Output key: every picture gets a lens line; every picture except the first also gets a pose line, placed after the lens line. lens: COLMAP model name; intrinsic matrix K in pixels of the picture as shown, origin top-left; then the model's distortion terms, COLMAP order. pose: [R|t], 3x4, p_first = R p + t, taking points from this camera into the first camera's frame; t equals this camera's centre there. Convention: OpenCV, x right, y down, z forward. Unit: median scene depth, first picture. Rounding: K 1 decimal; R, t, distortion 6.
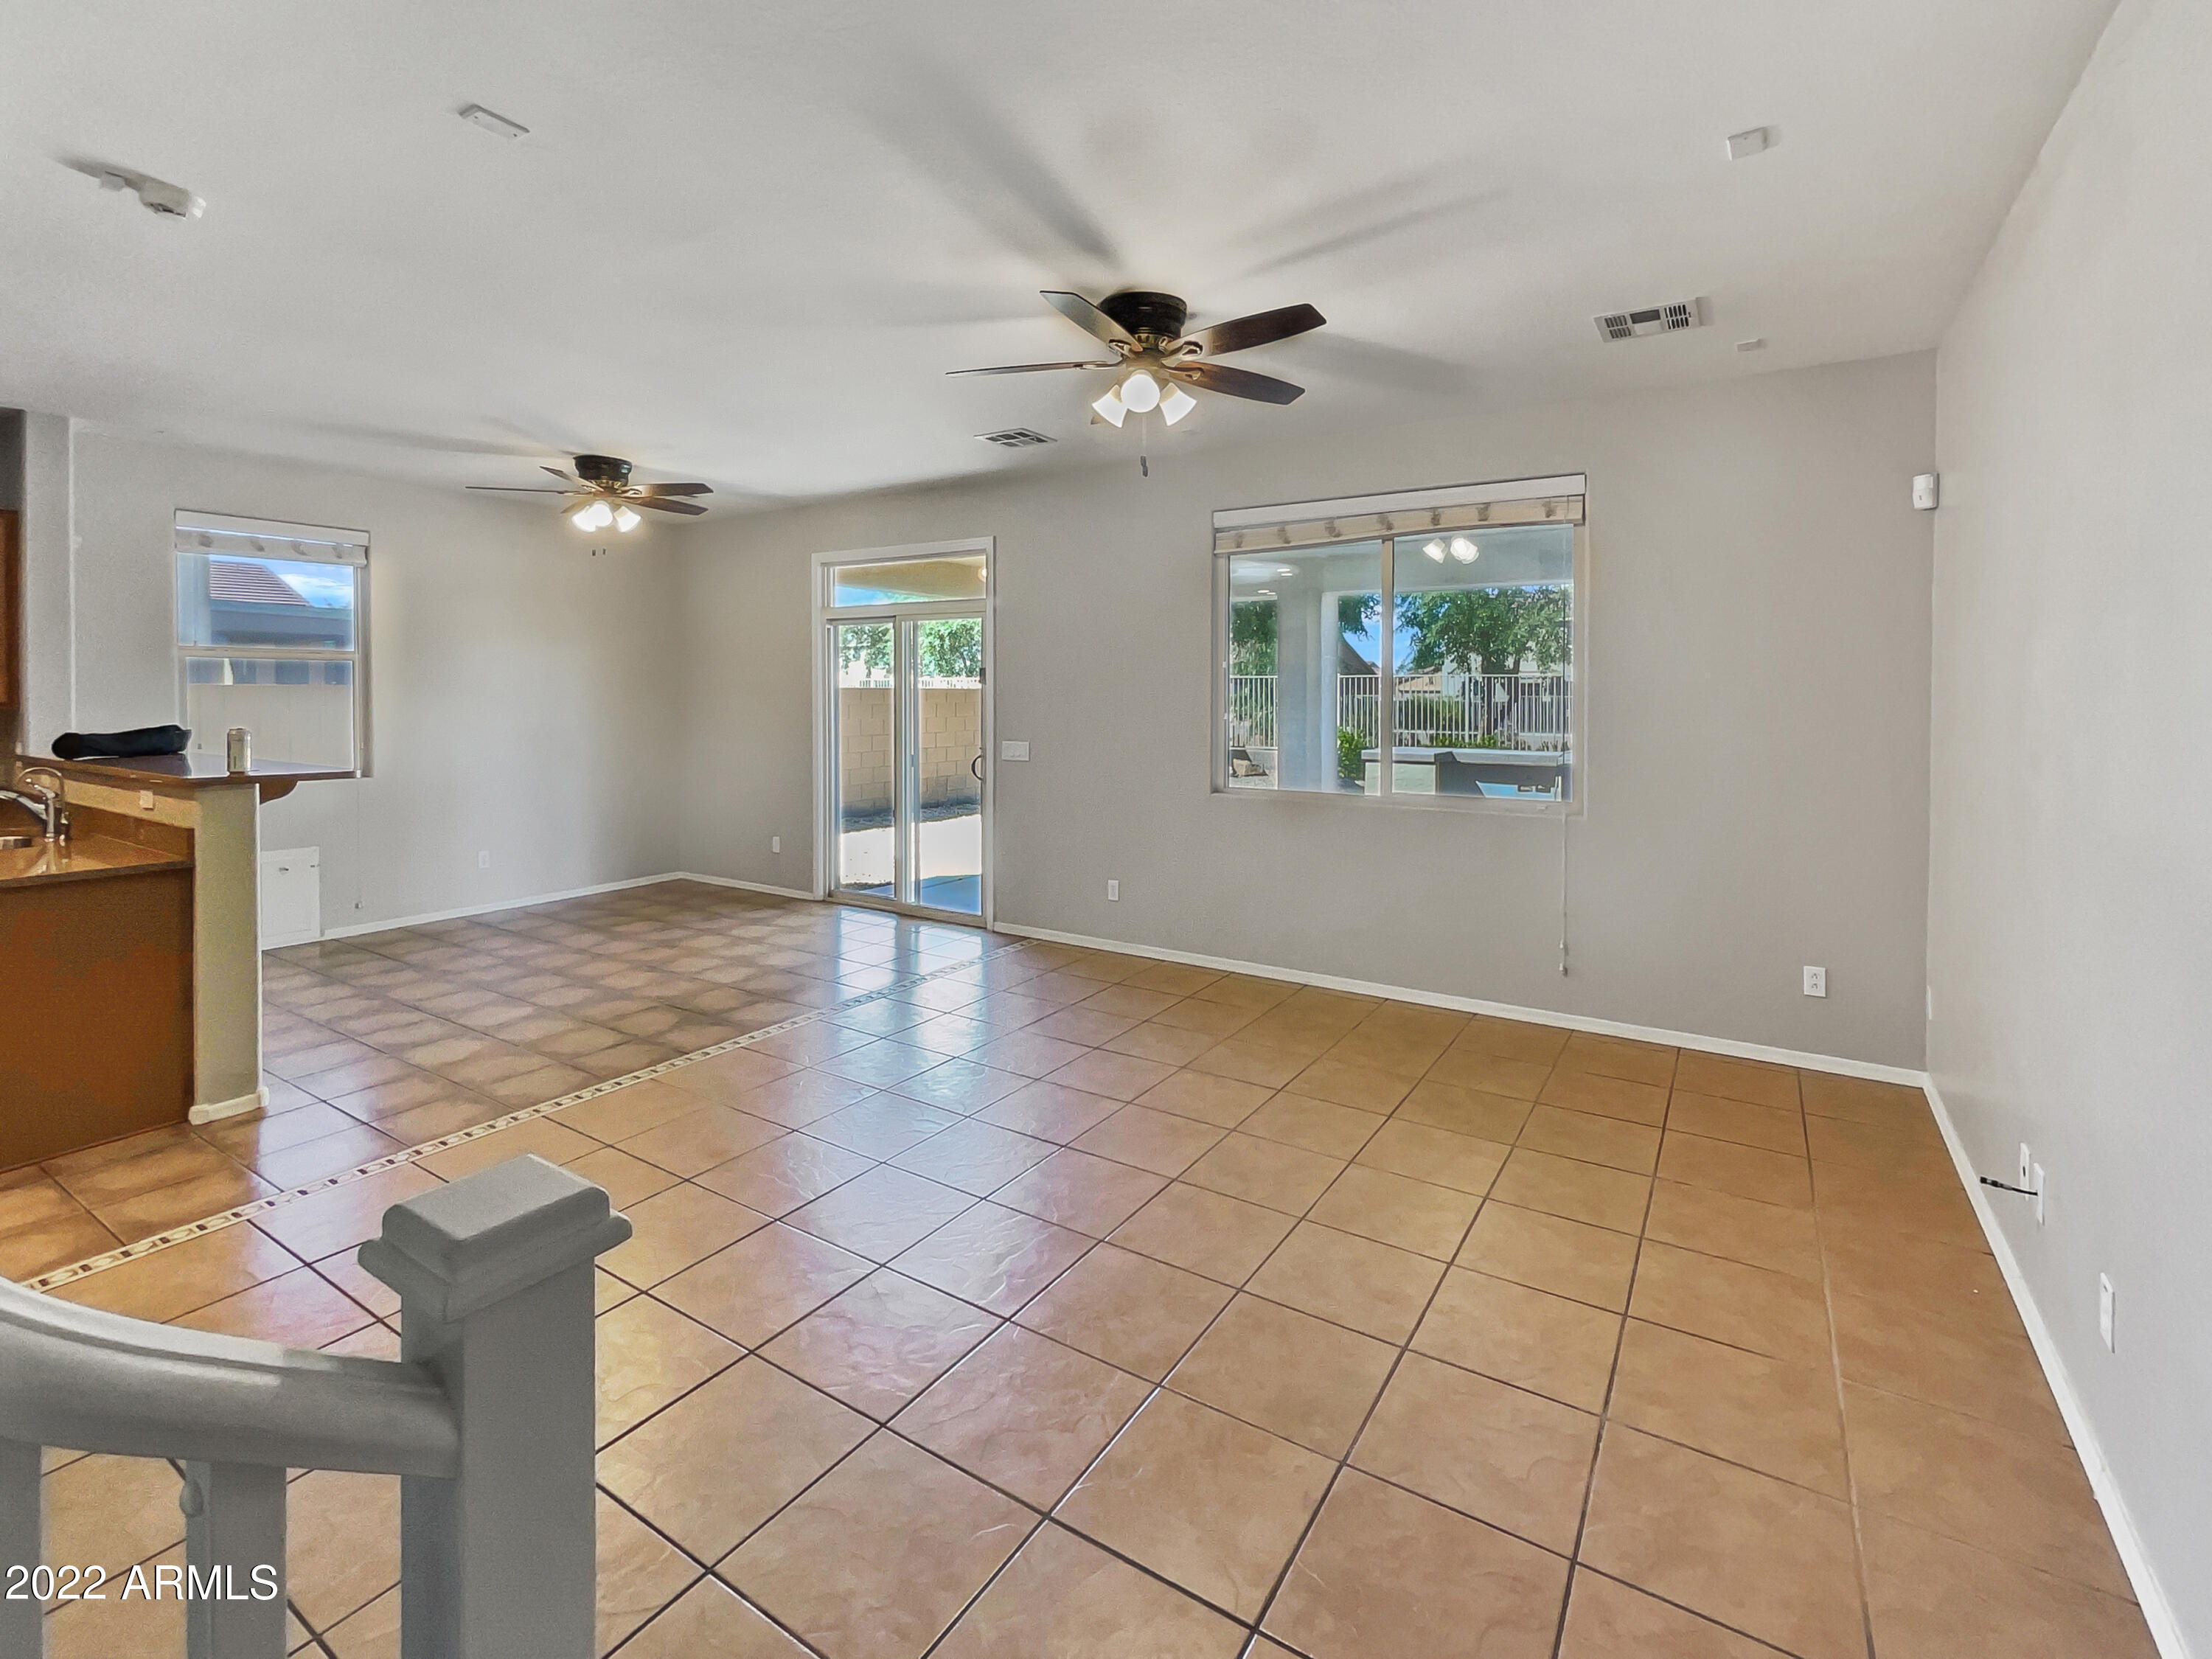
lens RADIAL K [[1016.3, 0, 1106.0], [0, 1016.3, 829.5], [0, 0, 1]] dist [-0.000098, -0.000003]
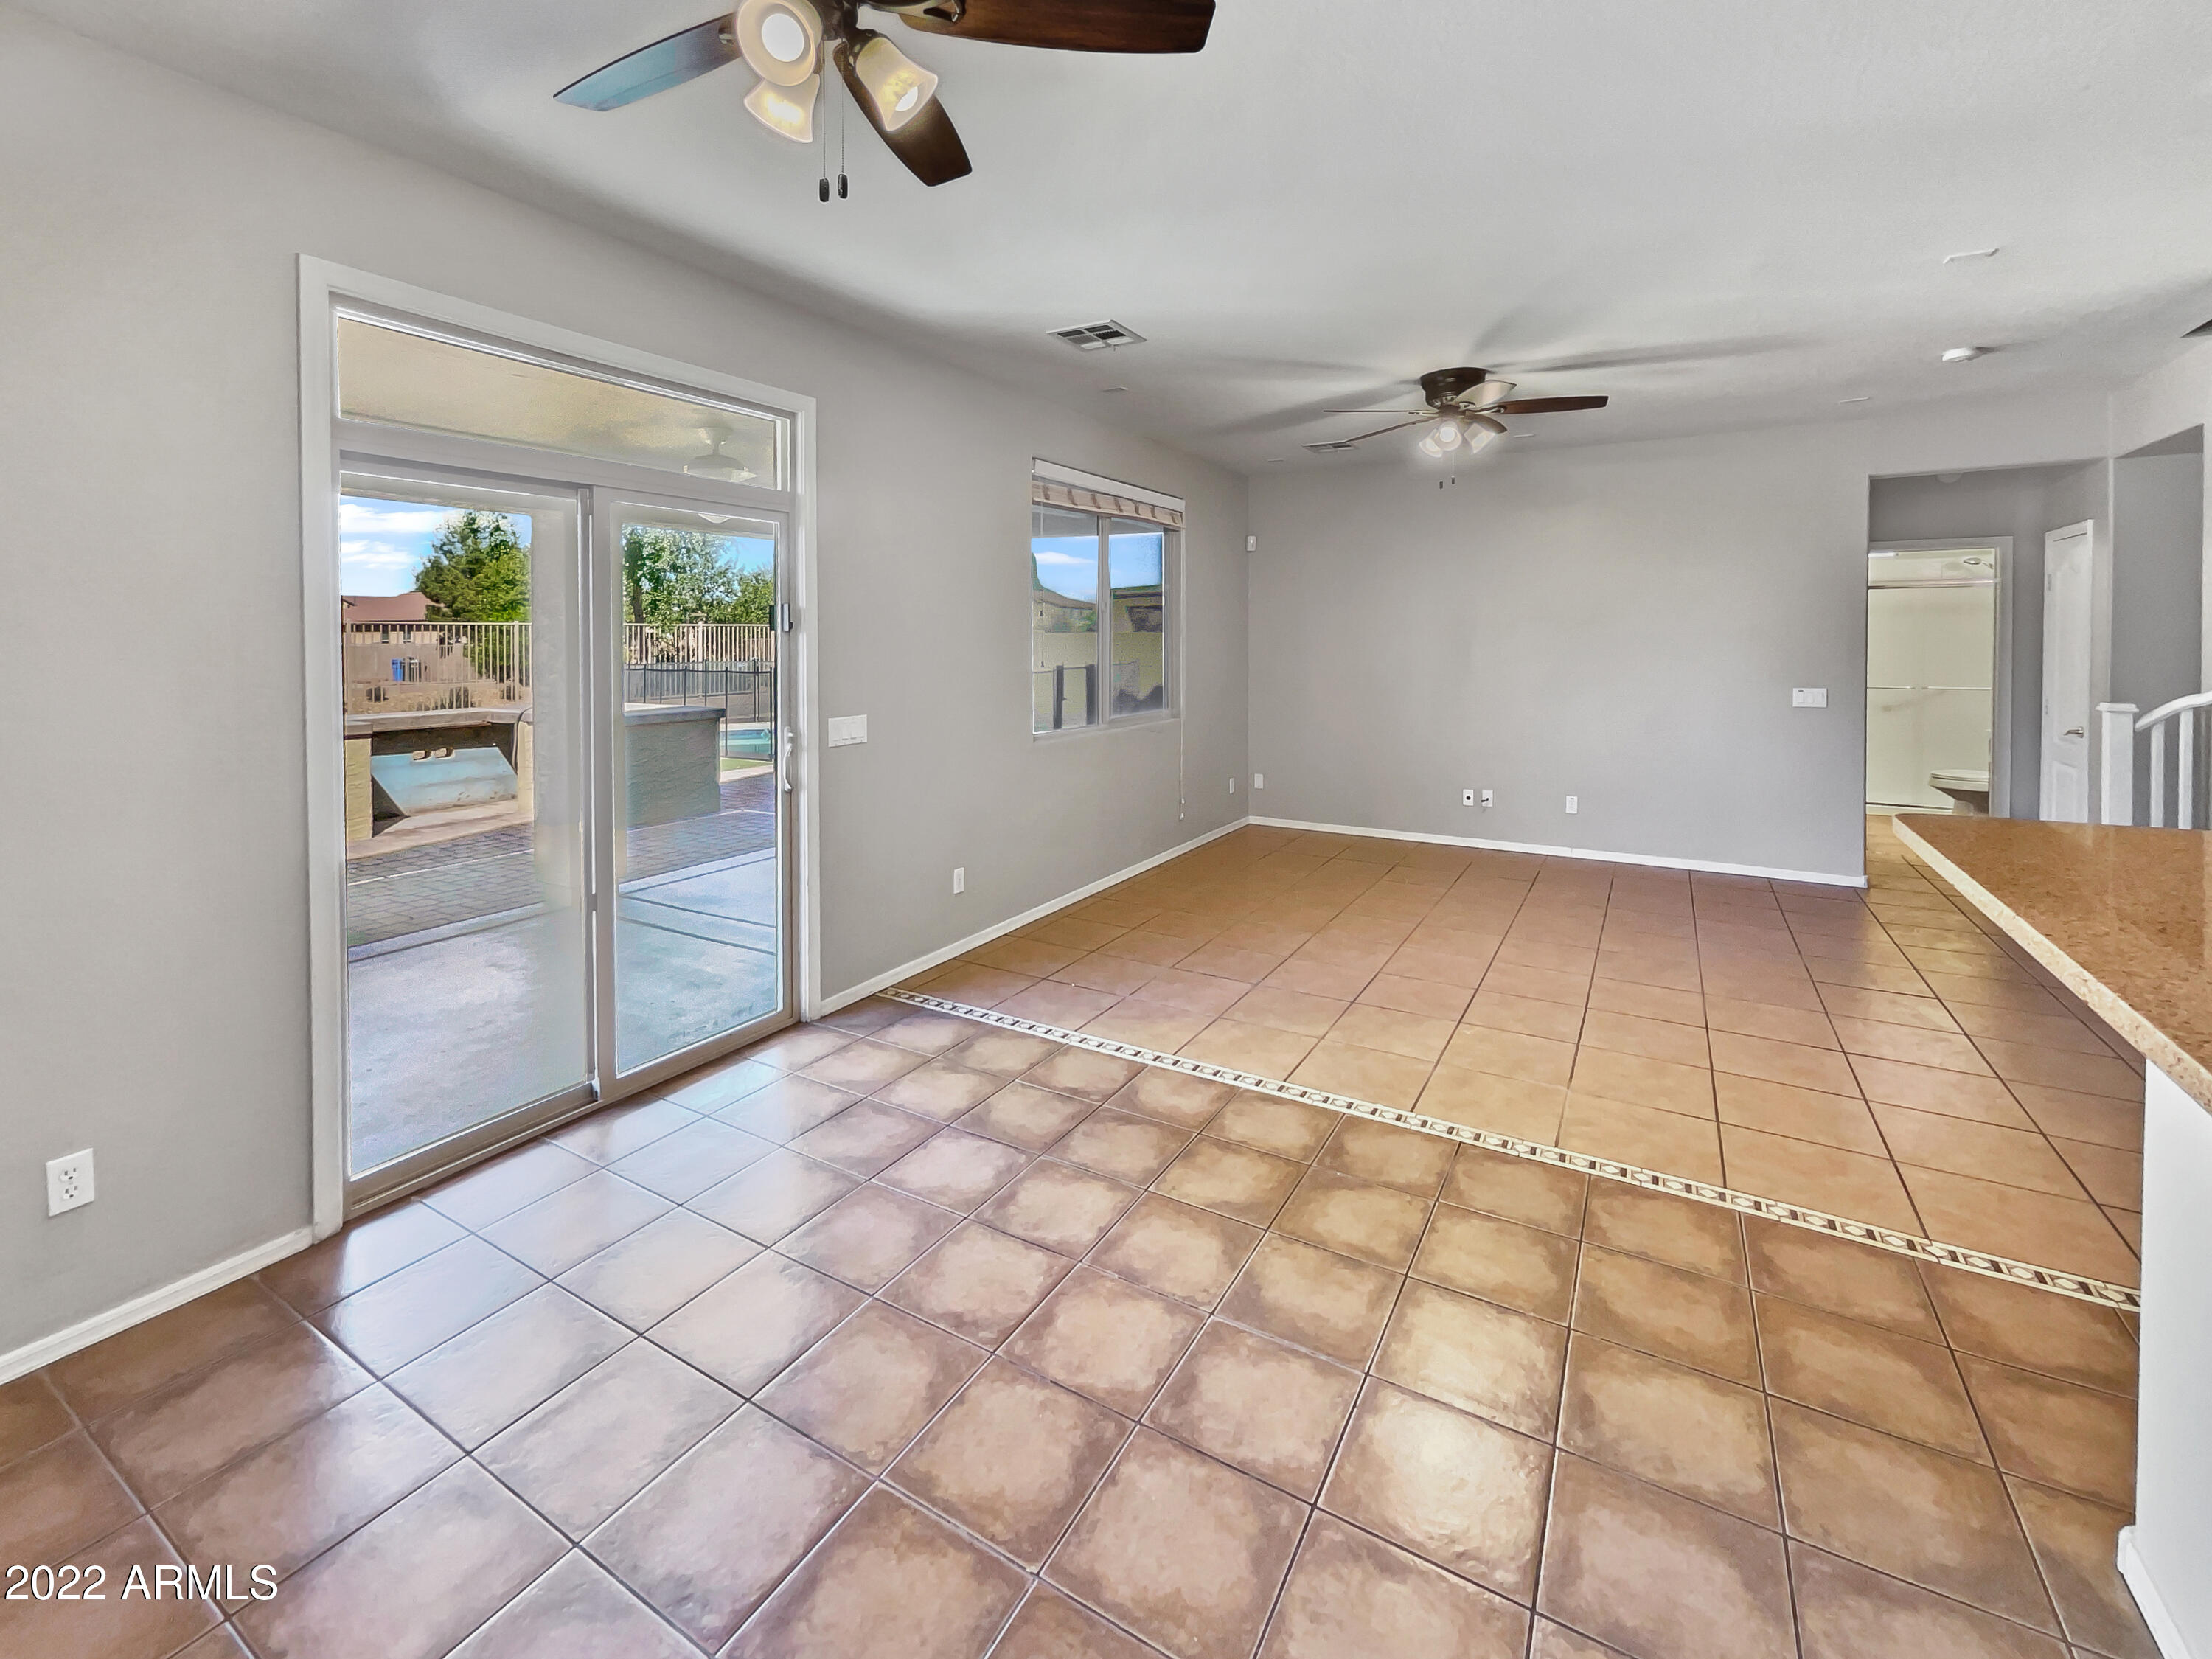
lens RADIAL K [[890.3, 0, 1106.0], [0, 890.3, 829.5], [0, 0, 1]] dist [0.000352, 0.000008]
pose [[-0.038240, -0.198467, 0.979361, -0.875645], [0.135435, 0.970005, 0.201859, -0.140703], [-0.990048, 0.140359, -0.010214, 1.096981]]
